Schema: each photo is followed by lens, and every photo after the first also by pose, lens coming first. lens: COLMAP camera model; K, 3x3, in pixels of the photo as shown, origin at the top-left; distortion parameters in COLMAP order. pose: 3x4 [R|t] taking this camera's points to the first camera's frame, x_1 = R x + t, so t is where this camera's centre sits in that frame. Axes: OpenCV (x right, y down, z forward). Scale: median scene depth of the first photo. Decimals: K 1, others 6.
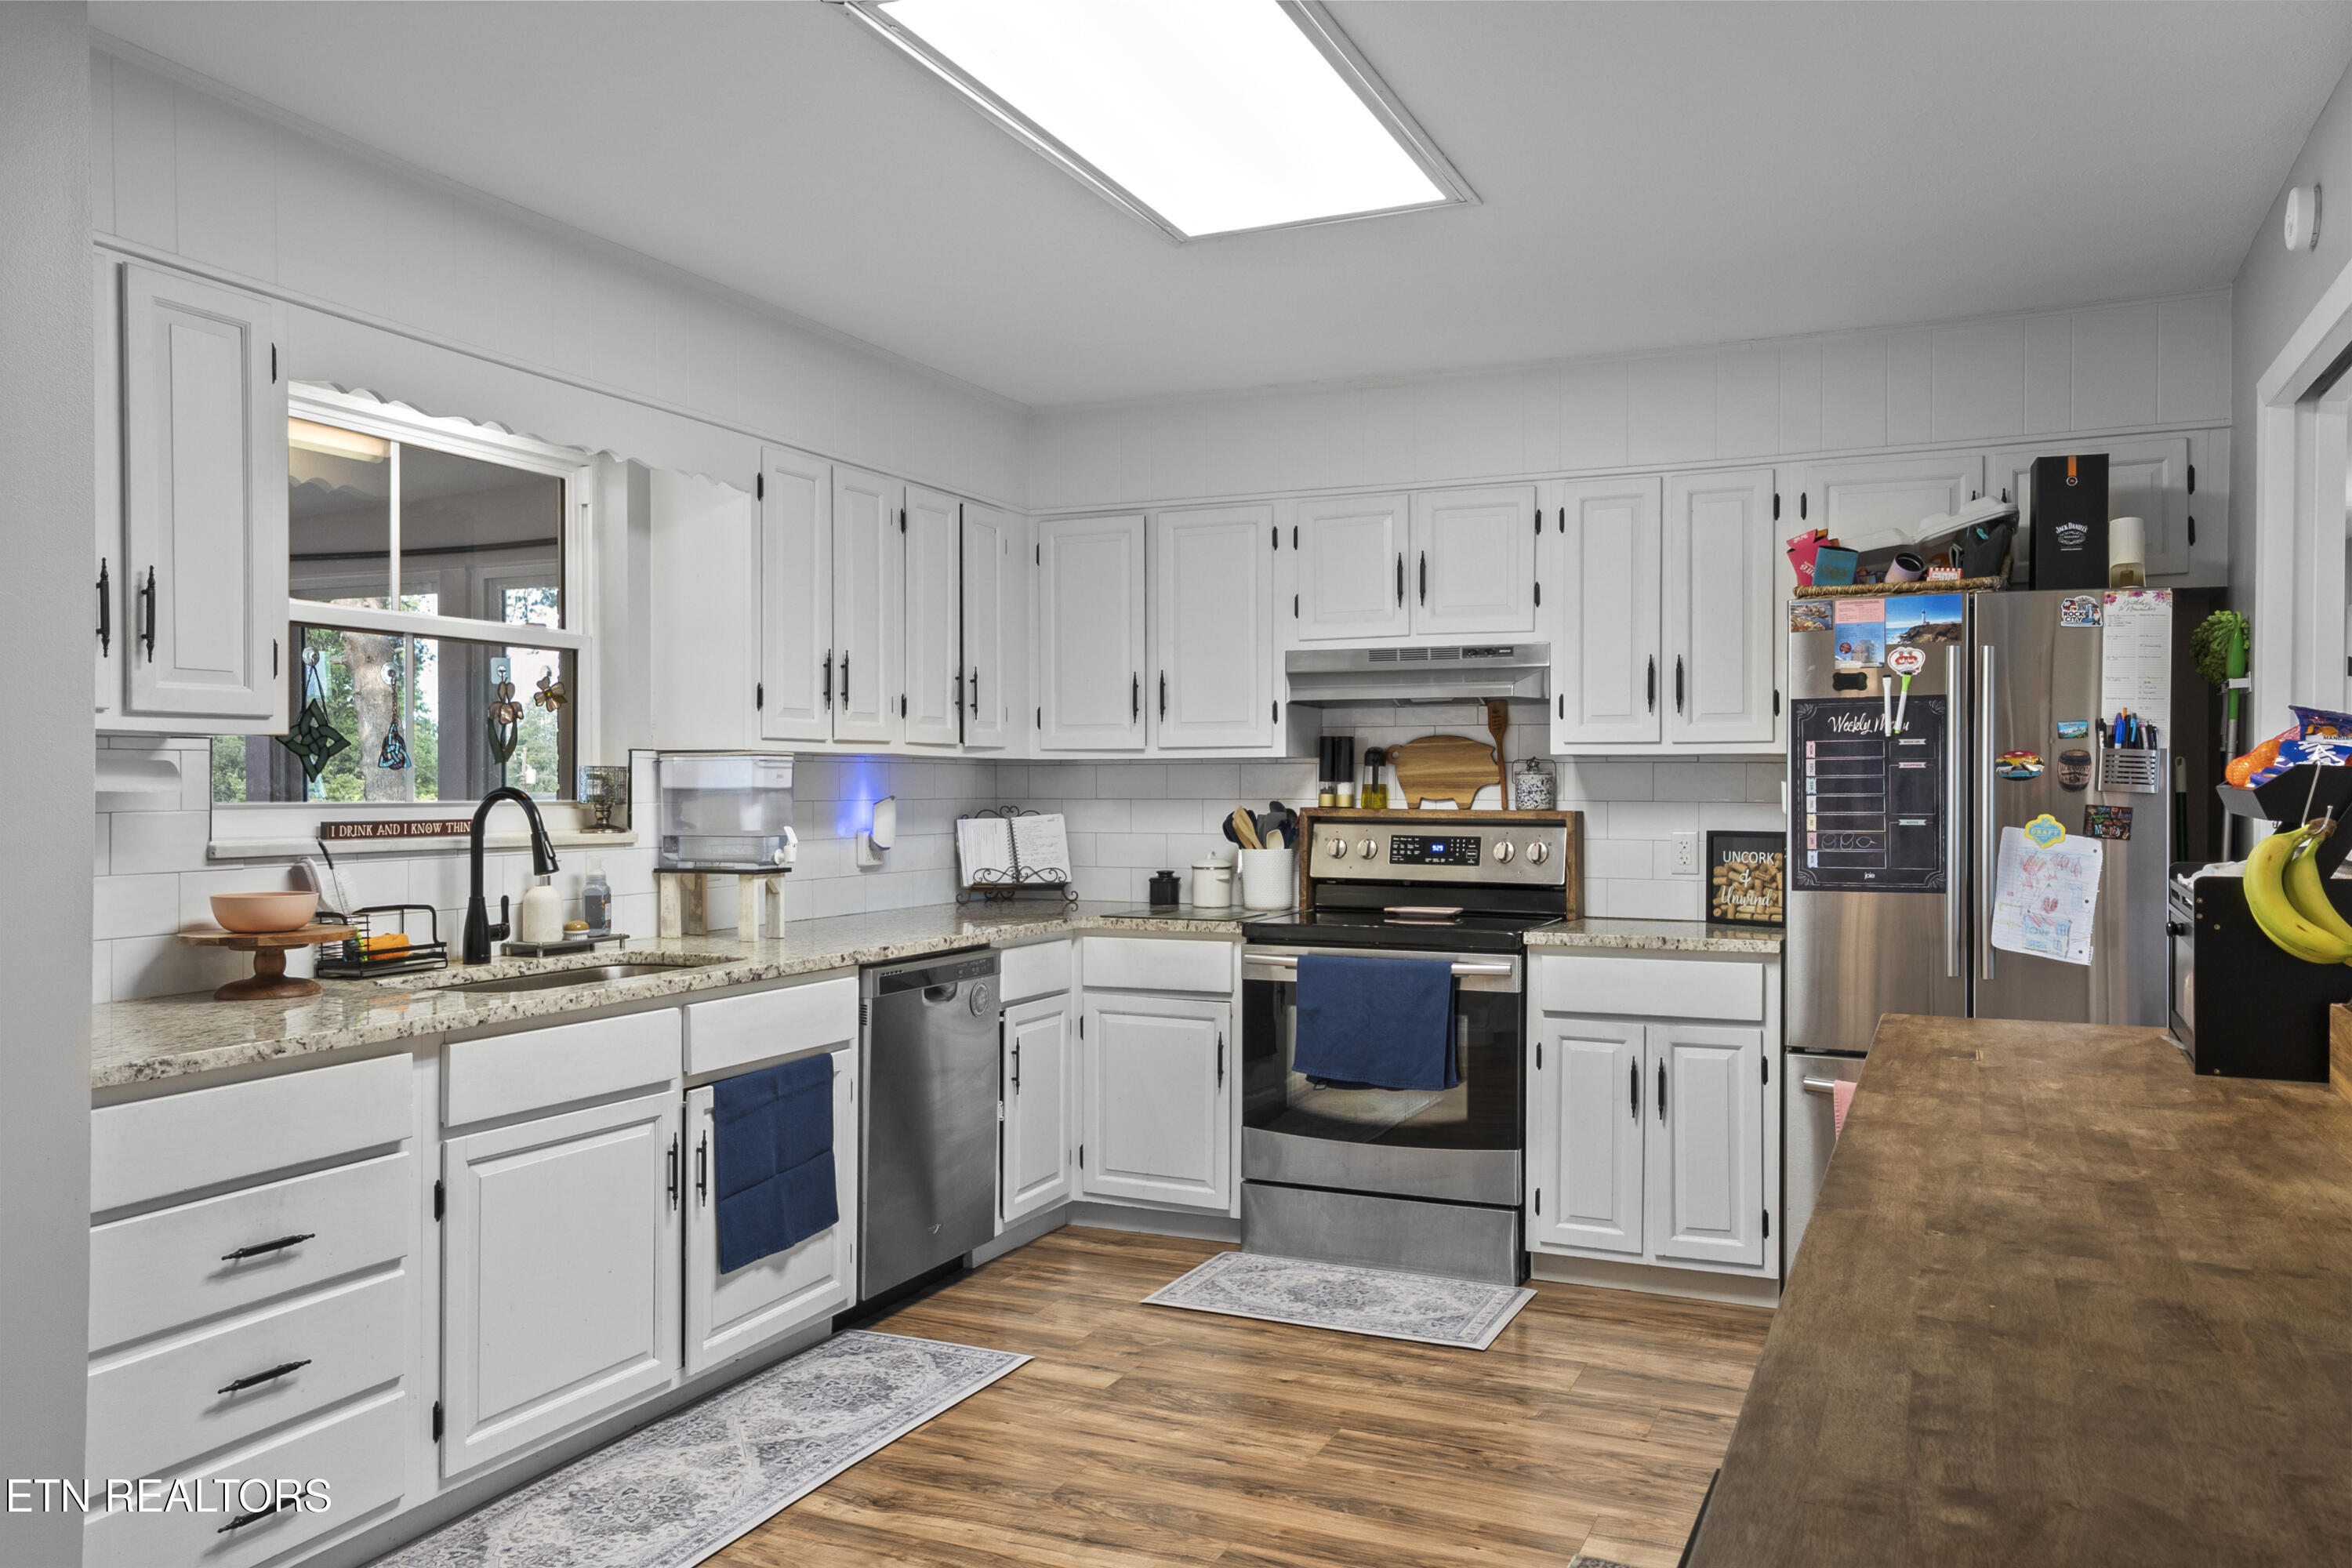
lens RADIAL K [[1732.5, 0, 1170.0], [0, 1732.5, 783.3], [0, 0, 1]] dist [0.010961, 0.004047]
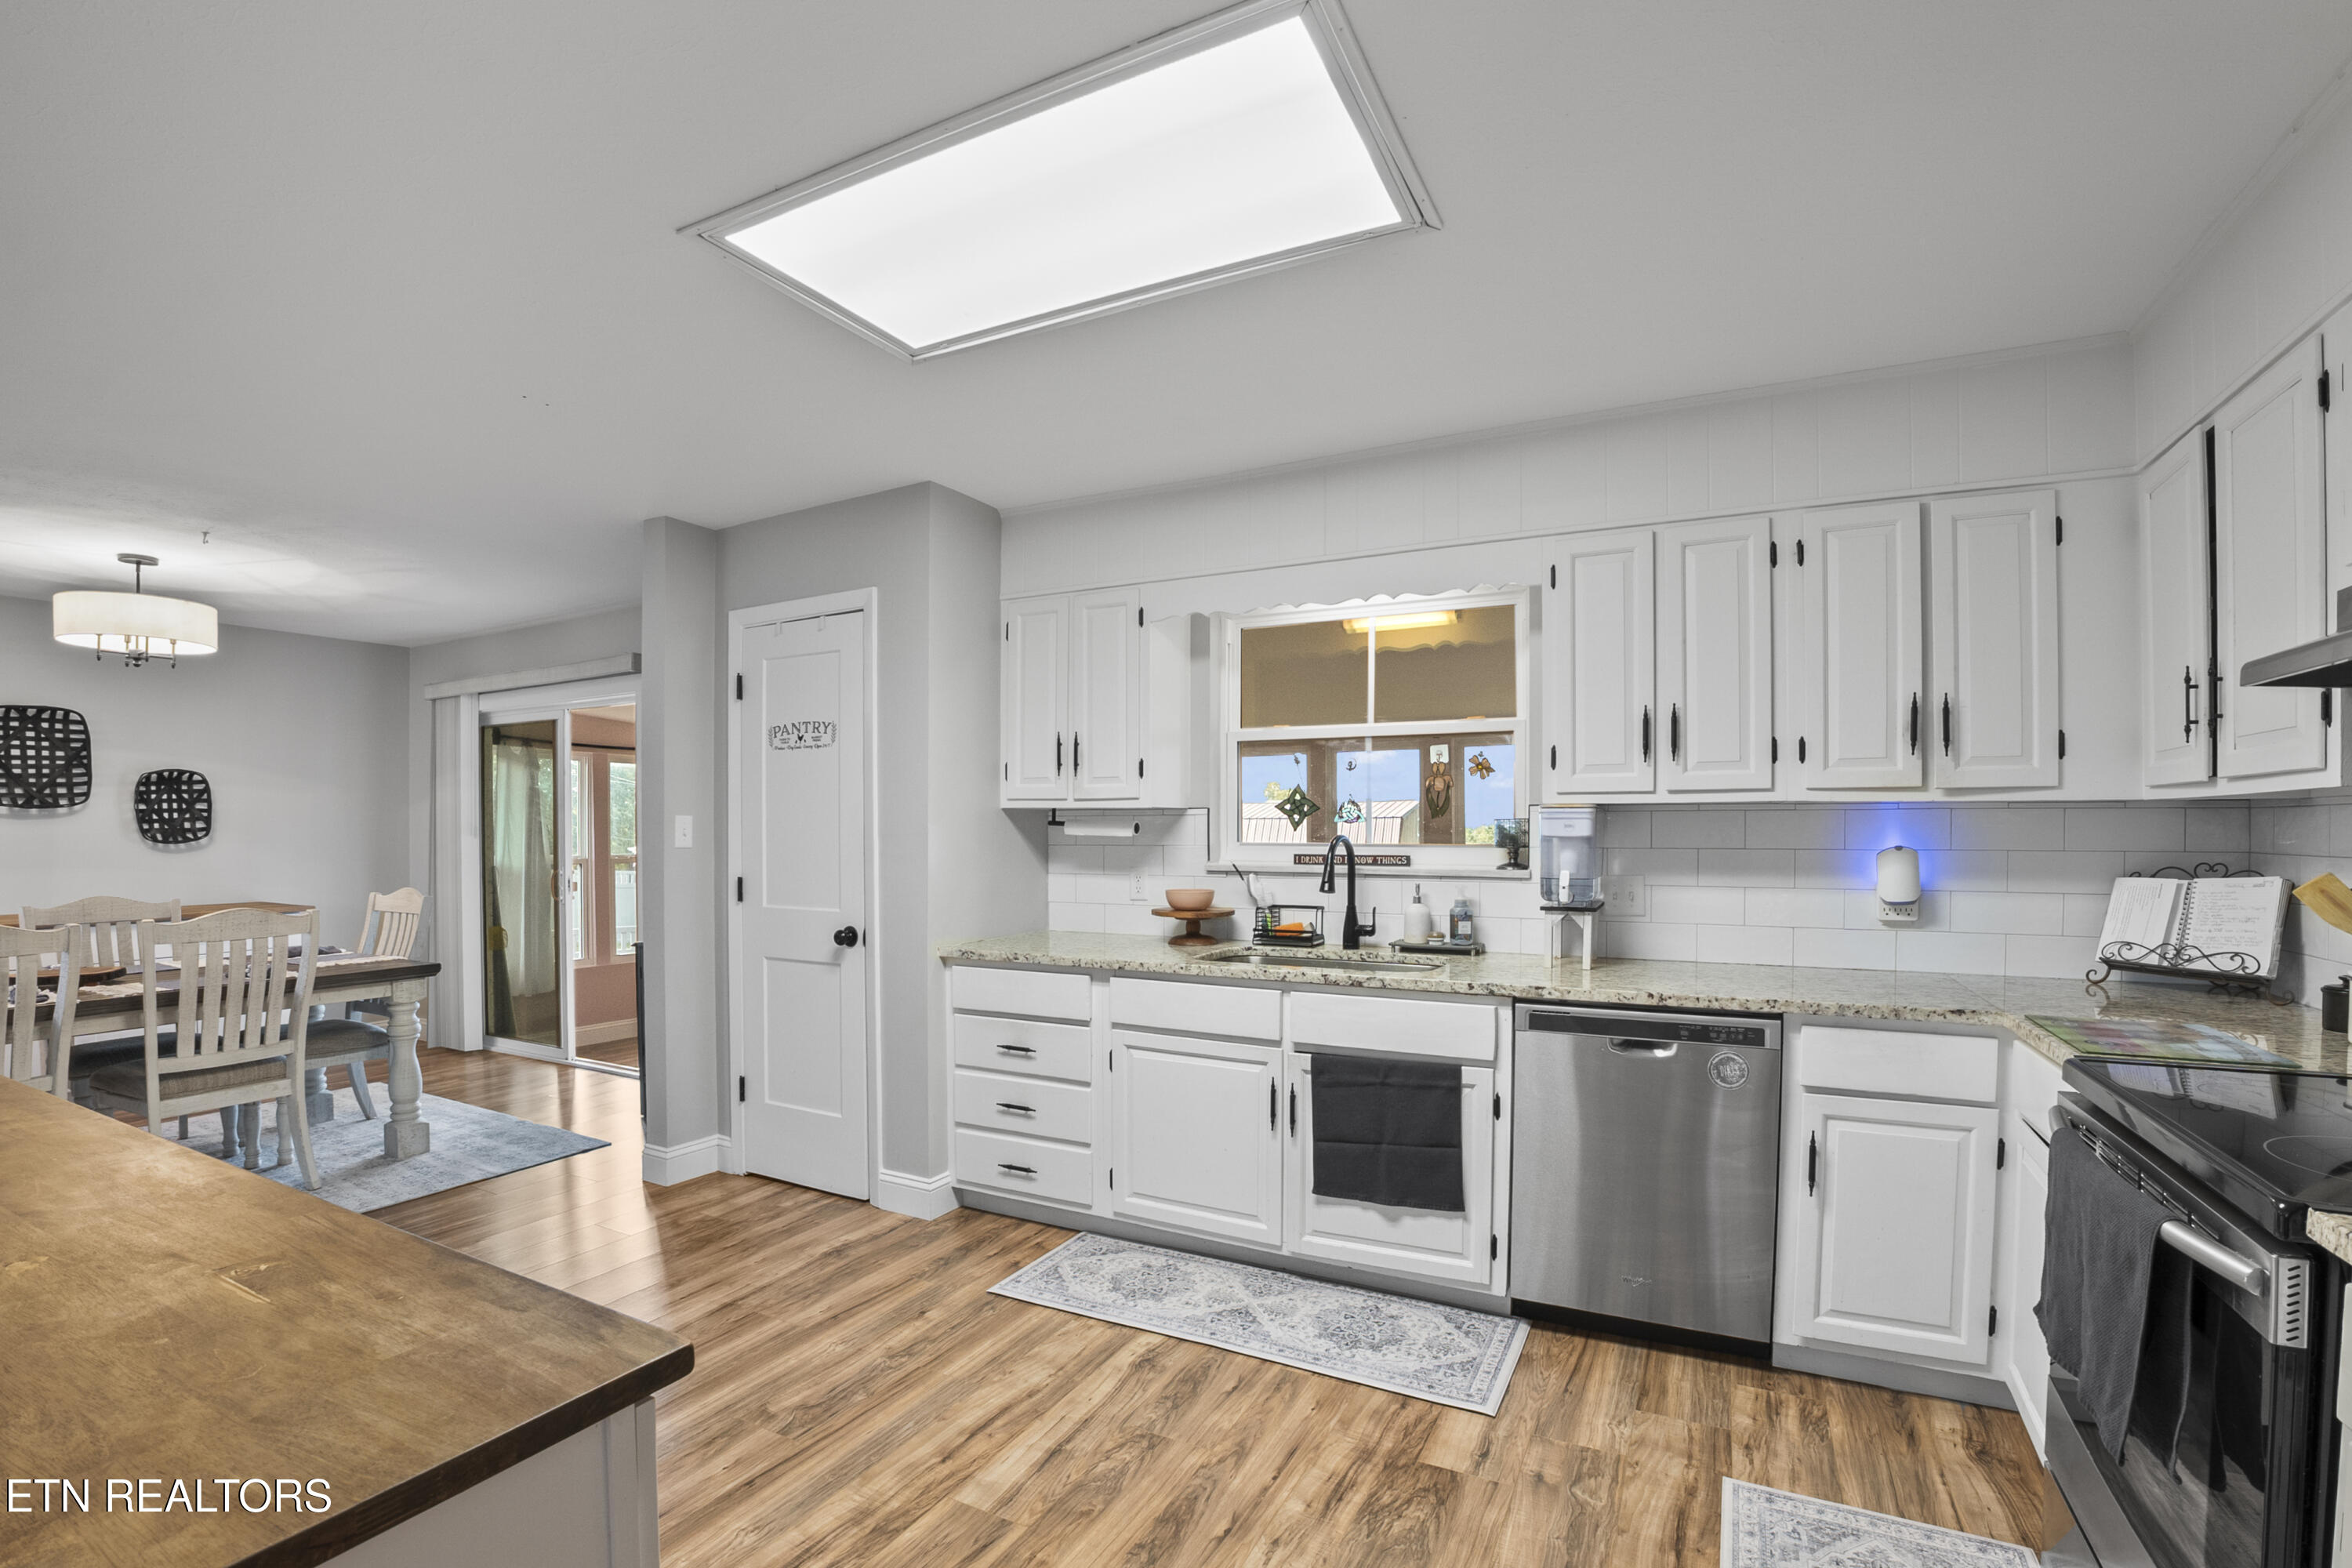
lens RADIAL K [[1042.6, 0, 1178.5], [0, 1042.6, 833.1], [0, 0, 1]] dist [-0.046788, 0.005338]
pose [[-0.043320, 0.007790, -0.999031, 0.548835], [0.003891, 0.999963, 0.007628, -0.006869], [0.999054, -0.003557, -0.043349, 0.913231]]
